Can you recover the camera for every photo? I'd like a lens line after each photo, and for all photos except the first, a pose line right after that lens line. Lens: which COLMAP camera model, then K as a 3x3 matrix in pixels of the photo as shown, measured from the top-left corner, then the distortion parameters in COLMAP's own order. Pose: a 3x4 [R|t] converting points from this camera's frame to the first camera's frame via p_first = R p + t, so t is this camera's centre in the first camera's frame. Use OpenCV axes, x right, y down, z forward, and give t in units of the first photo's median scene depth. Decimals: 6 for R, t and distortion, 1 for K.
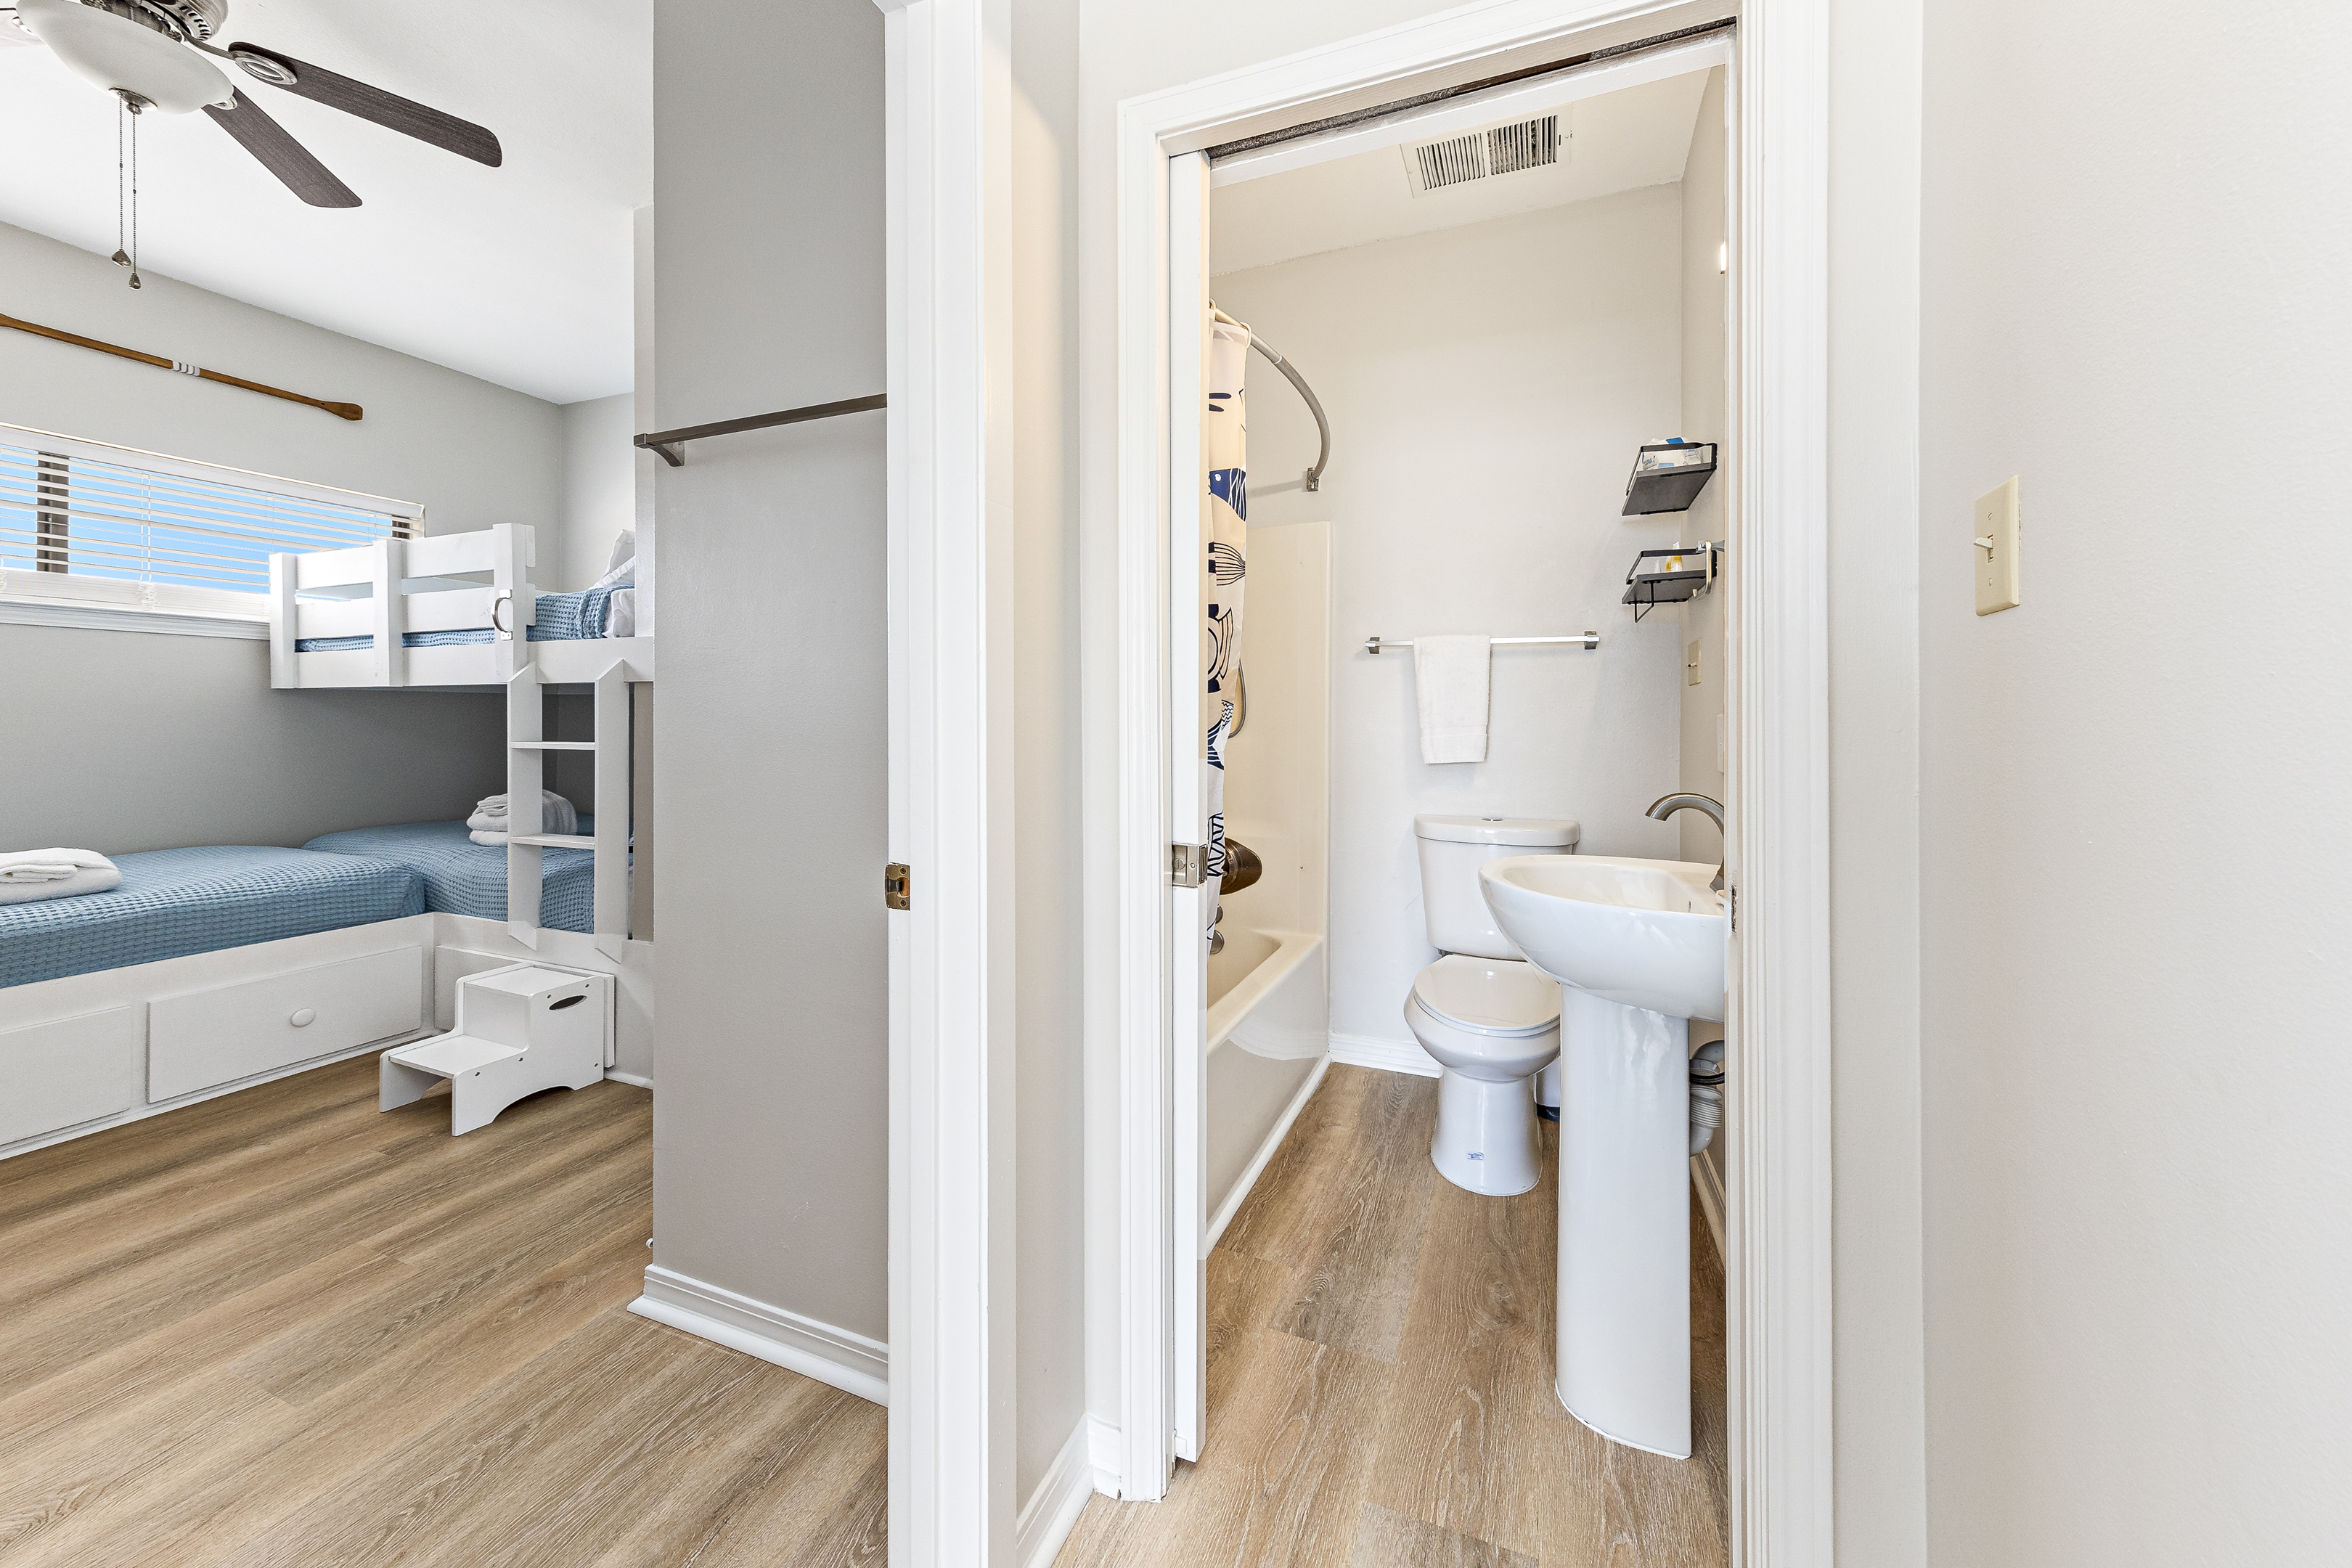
lens RADIAL K [[888.4, 0, 1161.8], [0, 888.4, 720.8], [0, 0, 1]] dist [-0.002041, 0.000080]
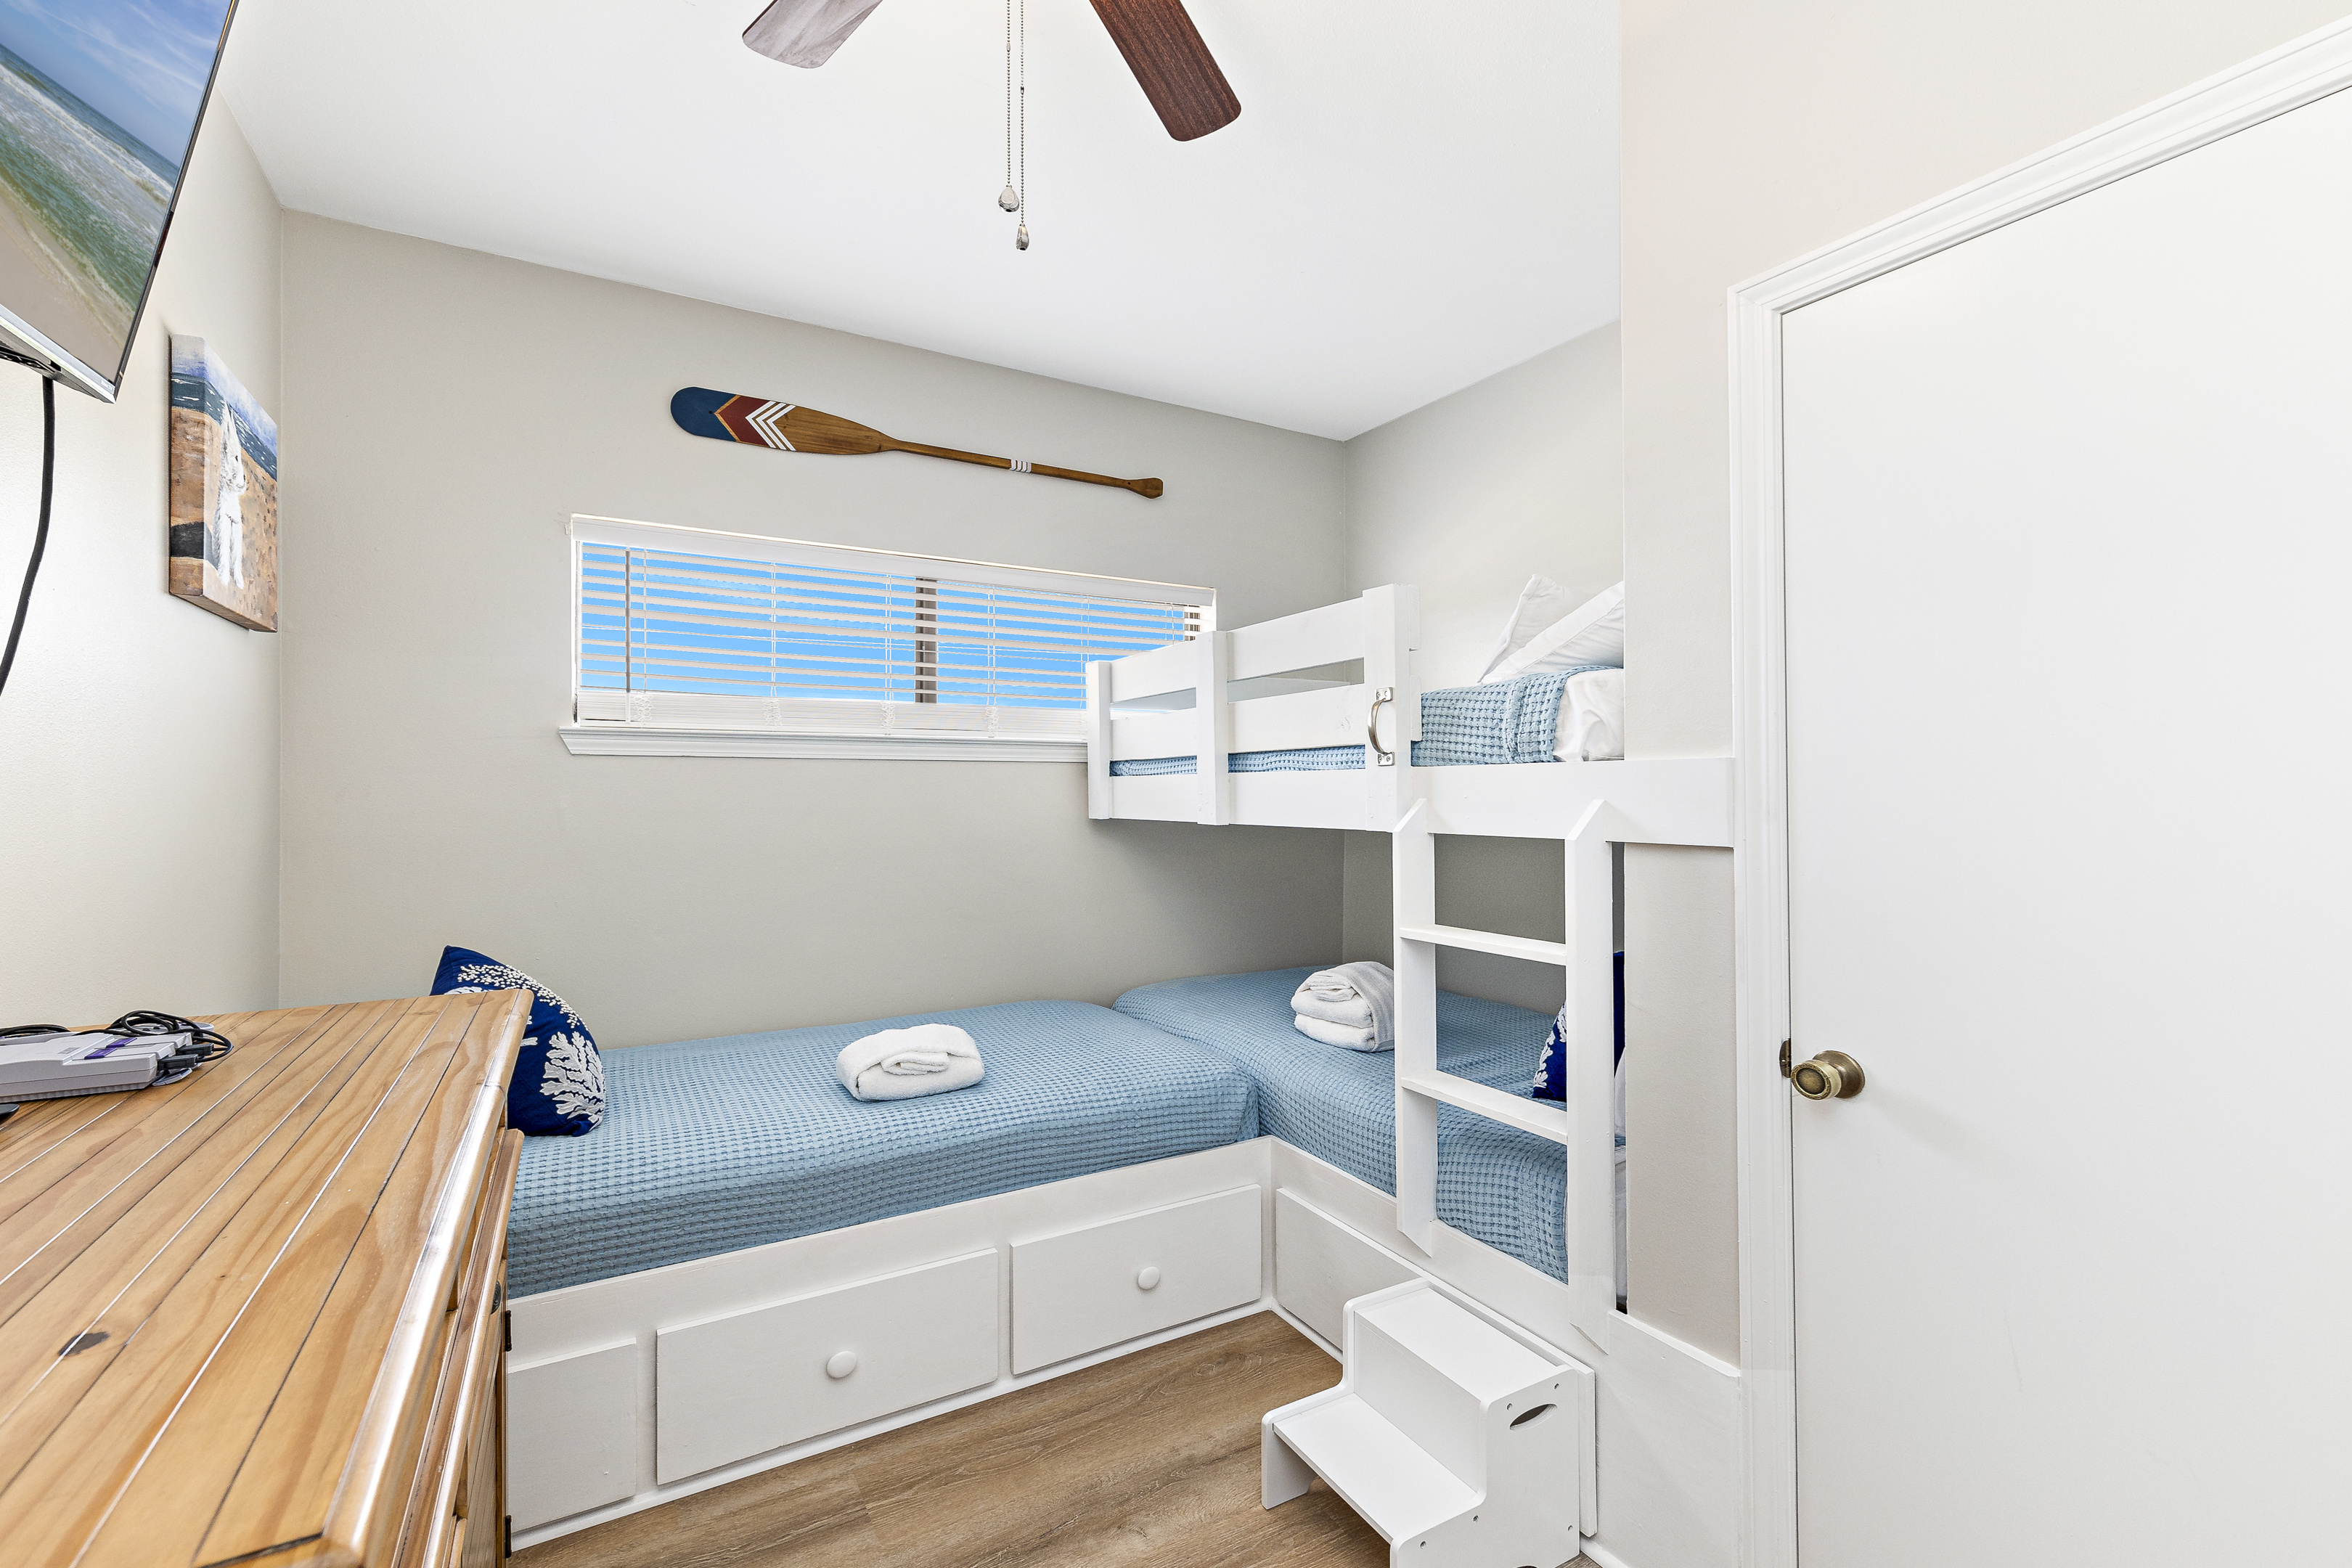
lens RADIAL K [[986.8, 0, 1178.5], [0, 986.8, 785.6], [0, 0, 1]] dist [-0.022252, -0.000006]
pose [[0.802069, -0.012065, -0.597110, -0.400762], [0.007617, 0.999921, -0.009972, -0.065250], [0.597183, 0.003450, 0.802098, 0.311140]]
